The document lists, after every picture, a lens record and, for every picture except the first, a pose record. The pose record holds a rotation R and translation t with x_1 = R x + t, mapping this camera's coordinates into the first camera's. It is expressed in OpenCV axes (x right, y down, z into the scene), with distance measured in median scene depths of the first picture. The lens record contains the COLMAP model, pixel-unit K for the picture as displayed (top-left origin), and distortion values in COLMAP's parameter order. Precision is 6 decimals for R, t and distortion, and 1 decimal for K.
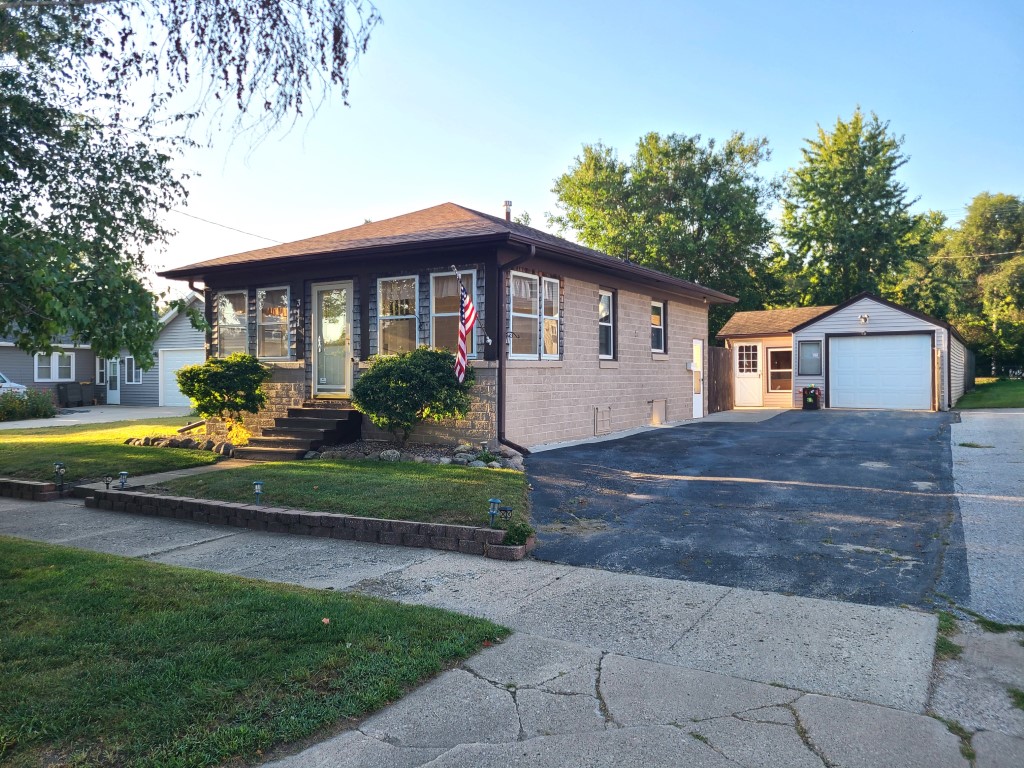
lens RADIAL K [[764.3, 0, 504.8], [0, 764.3, 372.5], [0, 0, 1]] dist [0.045890, -0.008161]
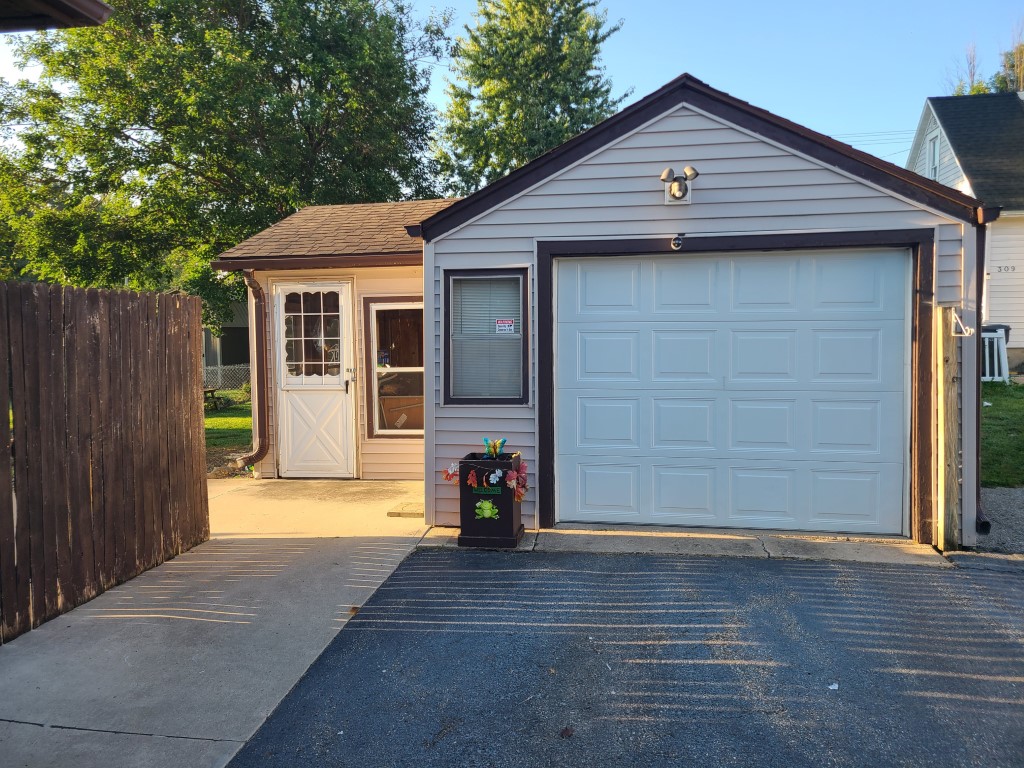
lens RADIAL K [[764.3, 0, 504.8], [0, 764.3, 372.5], [0, 0, 1]] dist [0.045890, -0.008161]
pose [[0.922423, -0.024212, 0.385421, 0.270191], [0.004133, 0.998595, 0.052839, -0.018219], [-0.386158, -0.047147, 0.921227, 0.678107]]
